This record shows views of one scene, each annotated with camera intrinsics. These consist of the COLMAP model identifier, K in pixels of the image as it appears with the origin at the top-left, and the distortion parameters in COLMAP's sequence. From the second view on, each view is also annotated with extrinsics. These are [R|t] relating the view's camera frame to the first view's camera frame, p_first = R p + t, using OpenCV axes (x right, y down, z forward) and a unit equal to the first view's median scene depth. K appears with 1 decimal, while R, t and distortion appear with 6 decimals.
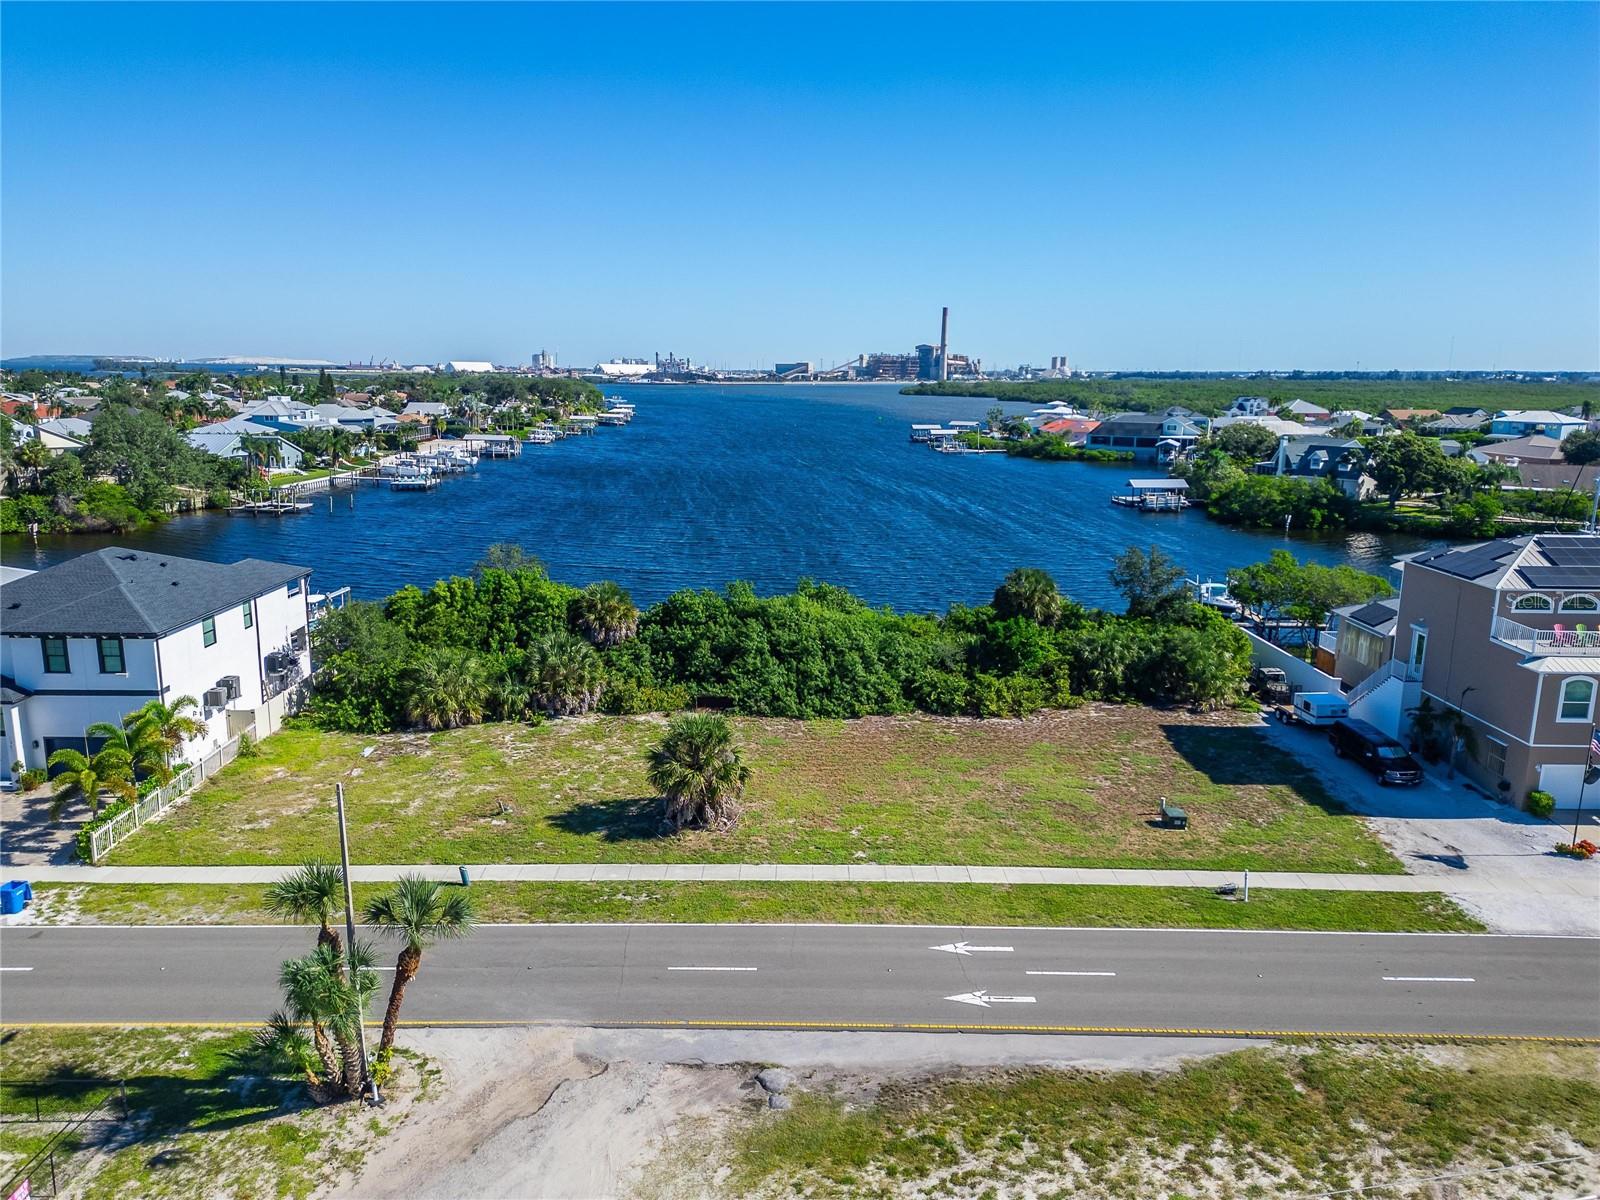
lens RADIAL K [[1117.0, 0, 795.4], [0, 1117.0, 598.1], [0, 0, 1]] dist [0.090744, -0.089083]
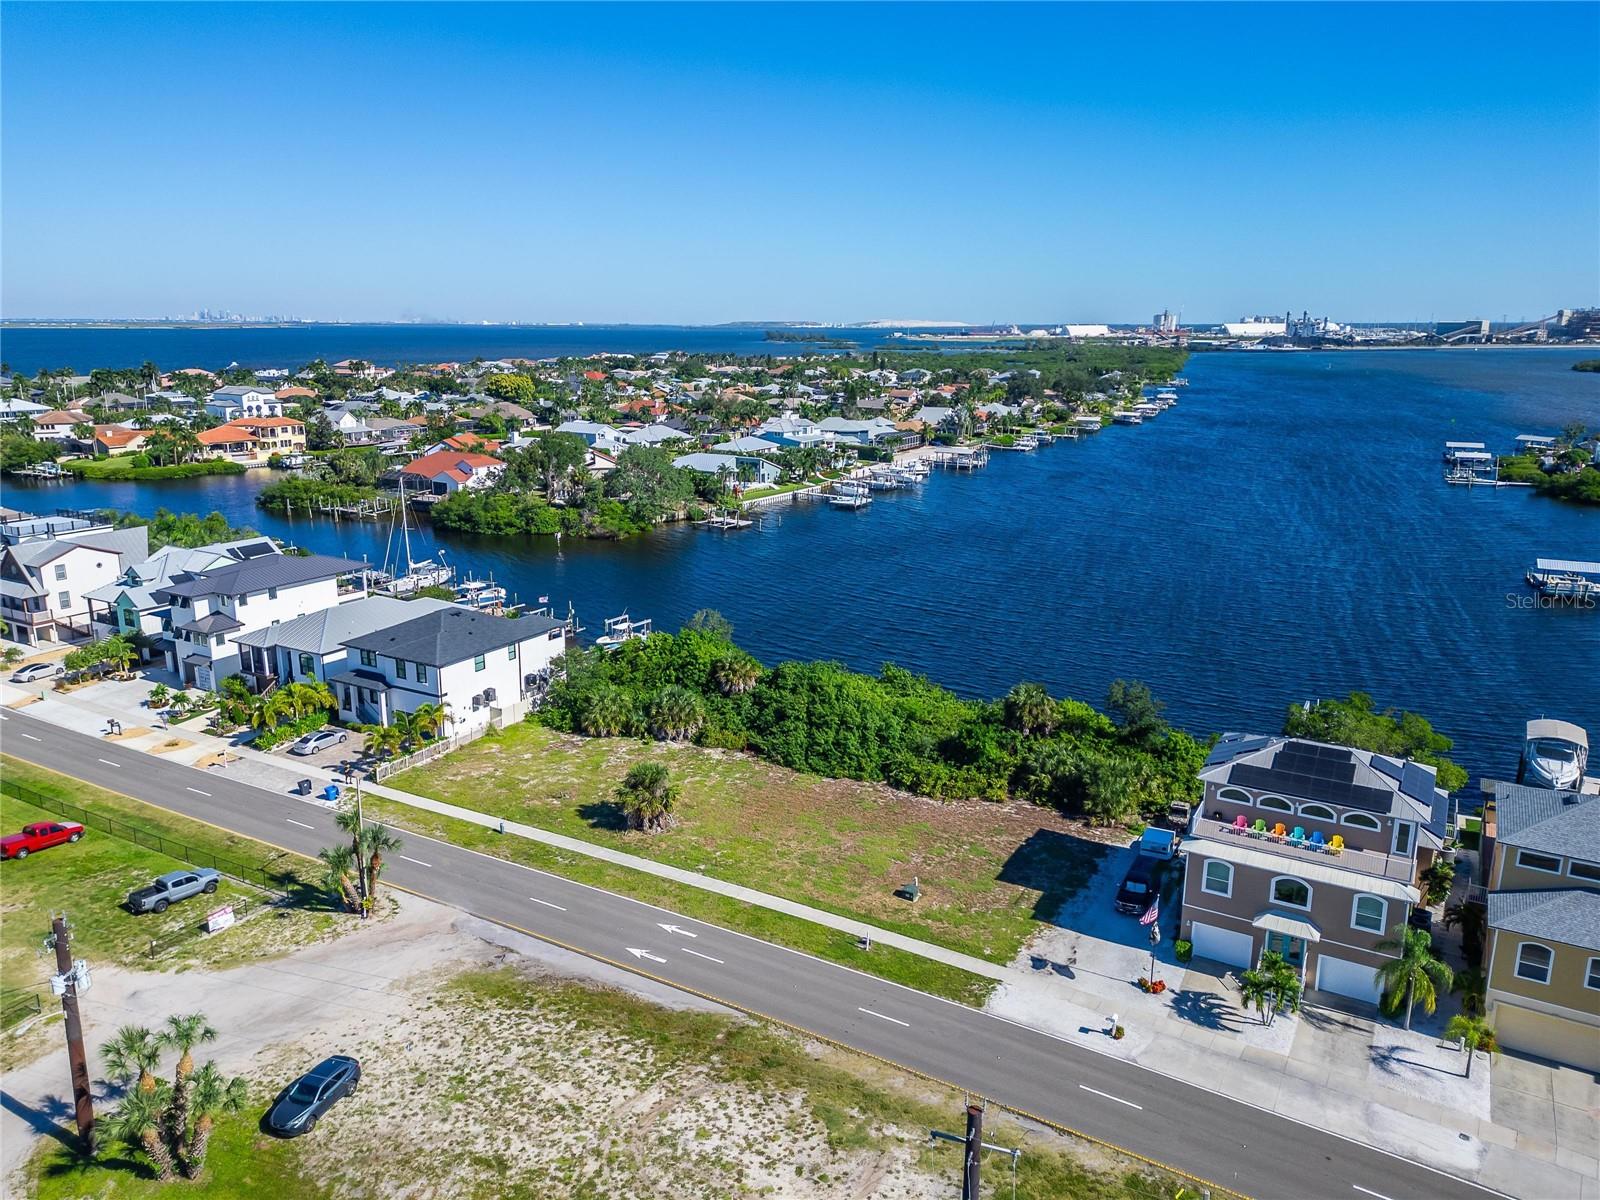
lens RADIAL K [[1137.7, 0, 790.9], [0, 1137.7, 602.7], [0, 0, 1]] dist [0.089131, -0.082085]
pose [[0.861354, 0.114400, -0.494956, 0.709182], [-0.096376, 0.993419, 0.061890, -0.201424], [0.498779, -0.005607, 0.866711, -0.282514]]
